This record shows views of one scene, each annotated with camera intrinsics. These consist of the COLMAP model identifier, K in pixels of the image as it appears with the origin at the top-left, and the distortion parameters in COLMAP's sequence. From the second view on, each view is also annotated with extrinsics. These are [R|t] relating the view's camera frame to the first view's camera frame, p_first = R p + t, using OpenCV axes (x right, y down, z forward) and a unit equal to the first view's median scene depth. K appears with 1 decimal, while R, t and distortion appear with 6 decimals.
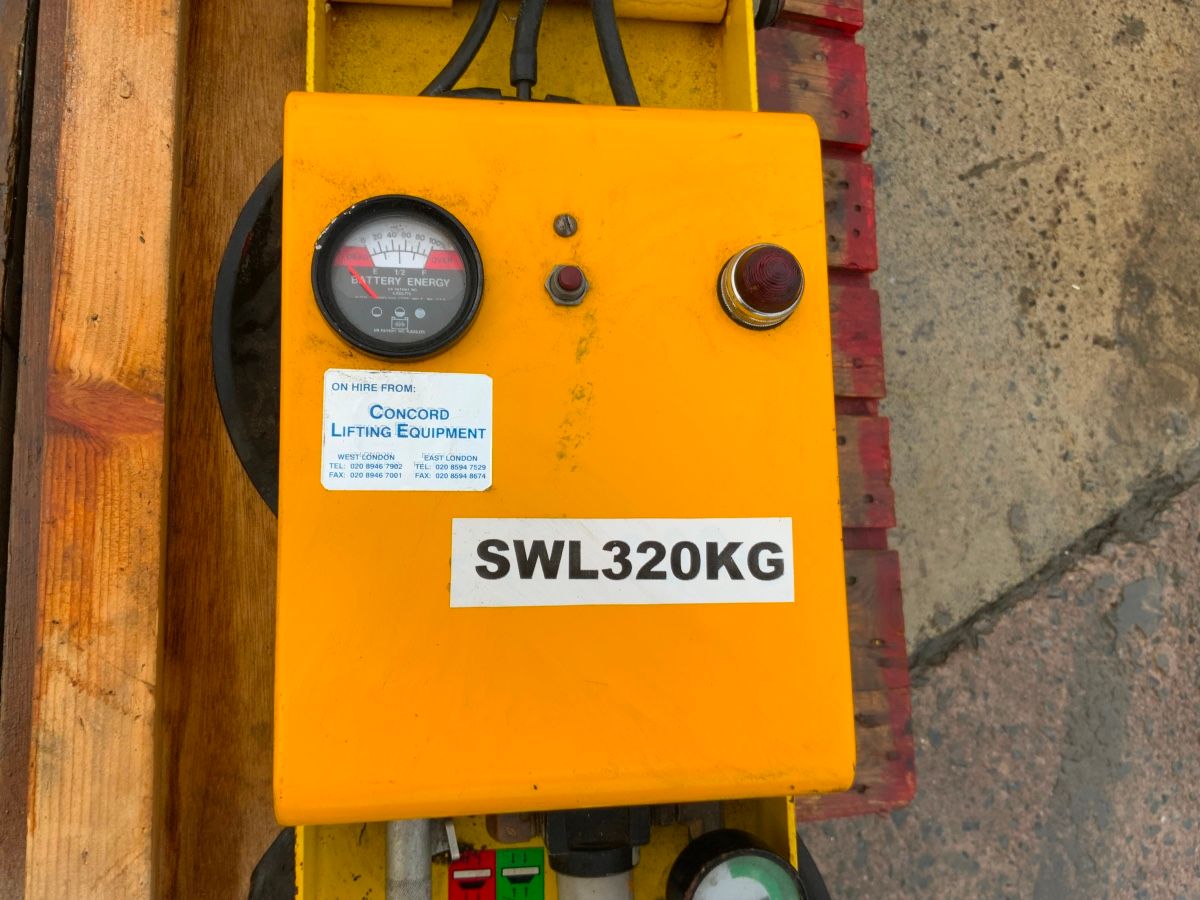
lens RADIAL K [[1004.4, 0, 604.6], [0, 1004.4, 449.3], [0, 0, 1]] dist [0.054976, -0.106726]
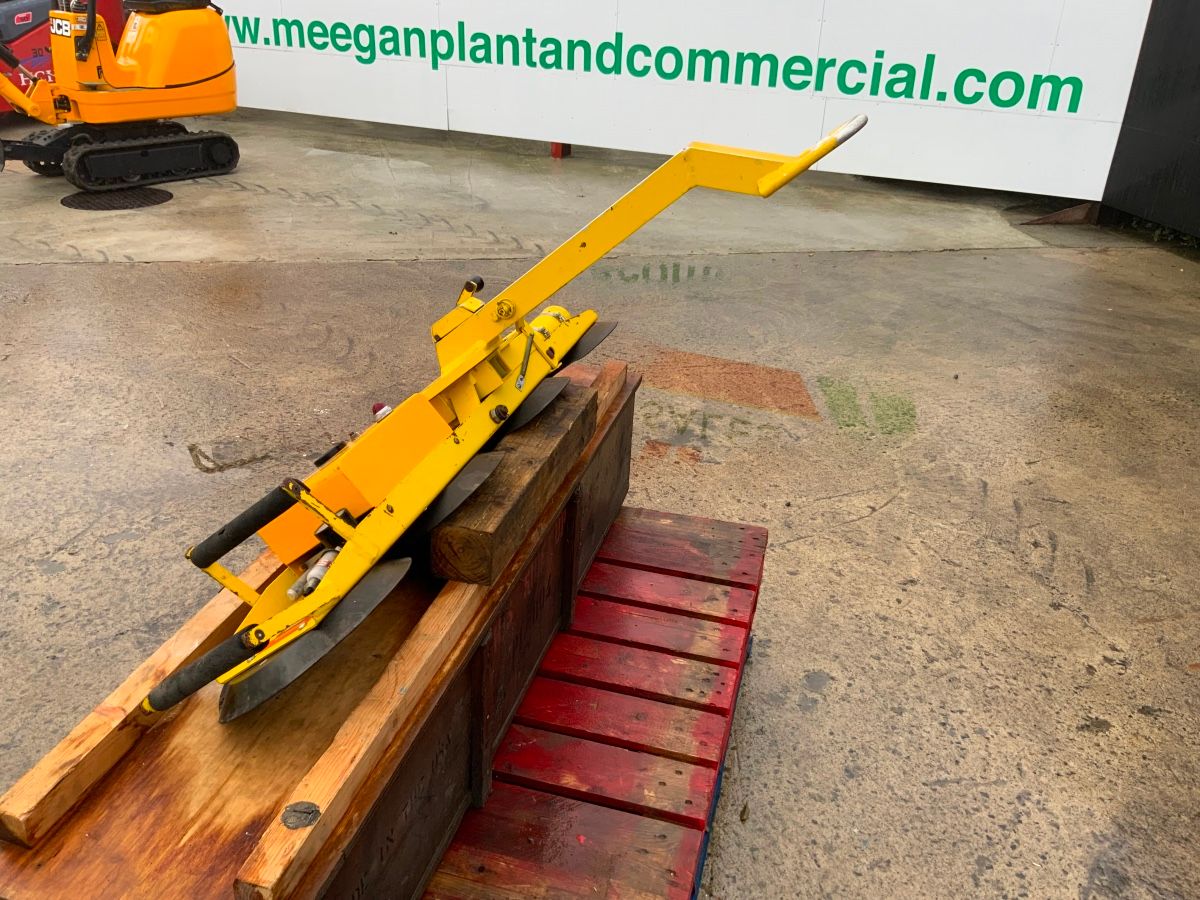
lens RADIAL K [[1004.4, 0, 605.9], [0, 1004.4, 450.8], [0, 0, 1]] dist [0.054976, -0.106726]
pose [[0.908675, -0.159657, -0.385771, 0.564627], [-0.245548, 0.542926, -0.803080, 0.709158], [0.337662, 0.824464, 0.454140, -0.158669]]
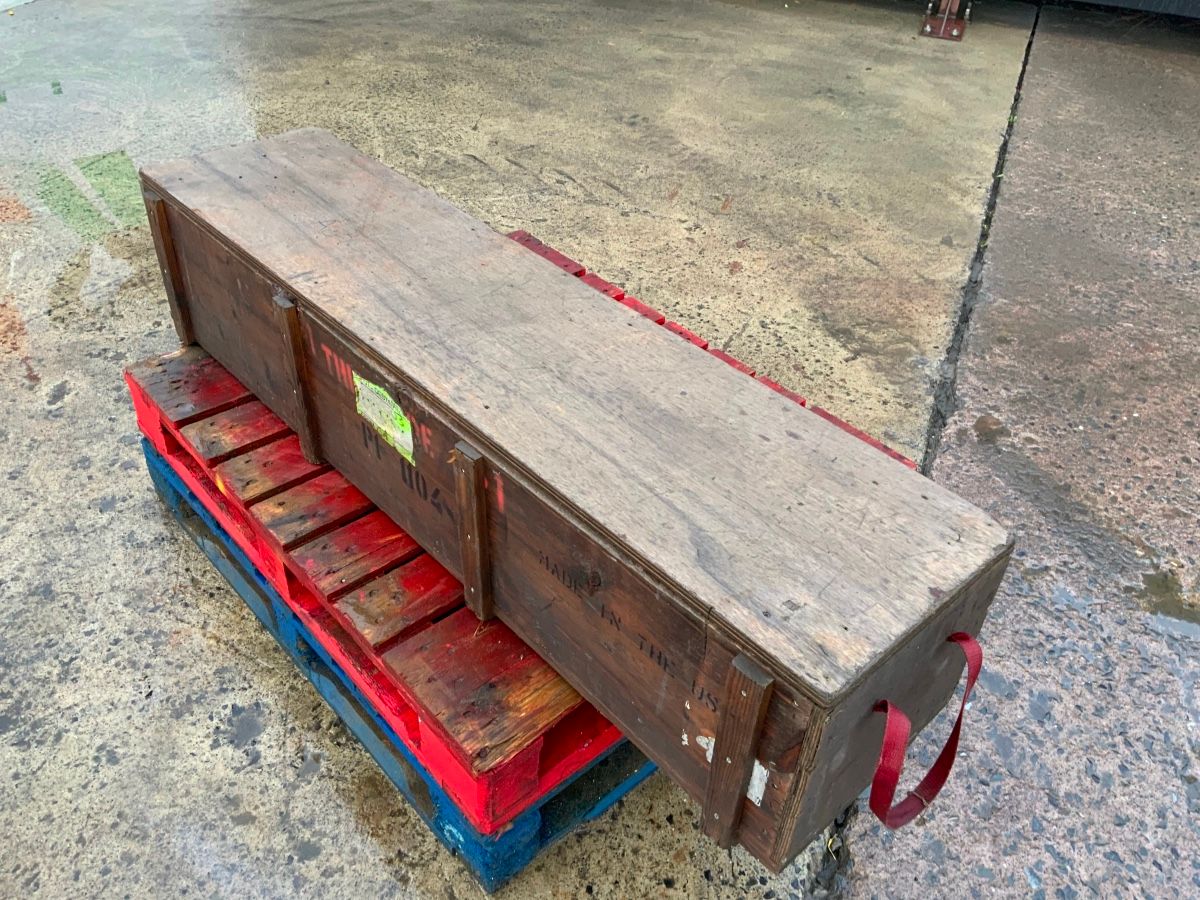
lens RADIAL K [[1004.4, 0, 611.9], [0, 1004.4, 451.5], [0, 0, 1]] dist [0.054976, -0.106726]
pose [[0.729294, -0.624637, 0.279212, -0.402592], [0.672650, 0.579894, -0.459636, 0.525874], [0.125192, 0.523022, 0.843075, -0.442737]]
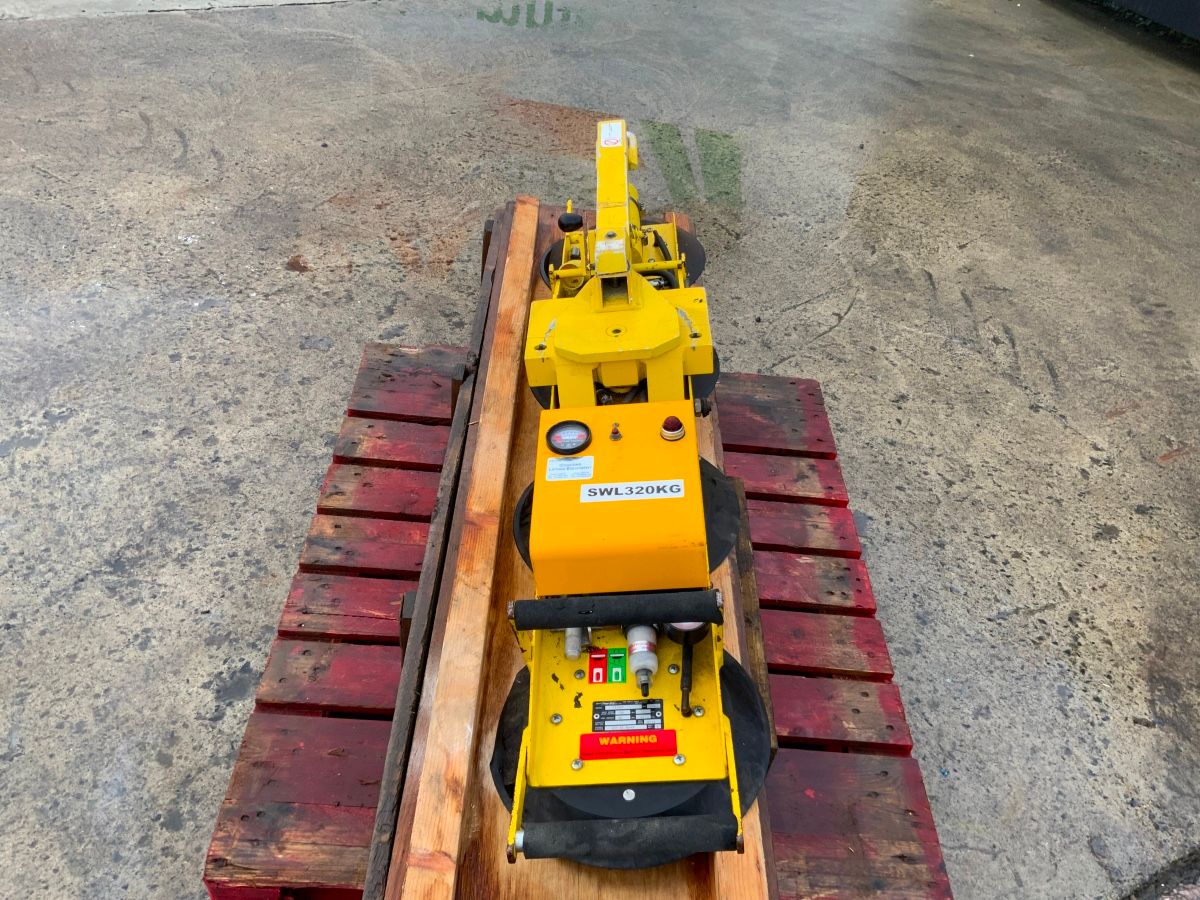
lens RADIAL K [[1004.4, 0, 604.2], [0, 1004.4, 446.4], [0, 0, 1]] dist [0.054976, -0.106726]
pose [[0.968170, -0.163132, -0.189830, 0.133731], [-0.001697, 0.754130, -0.656723, 0.496628], [0.250289, 0.636141, 0.729849, -0.352882]]
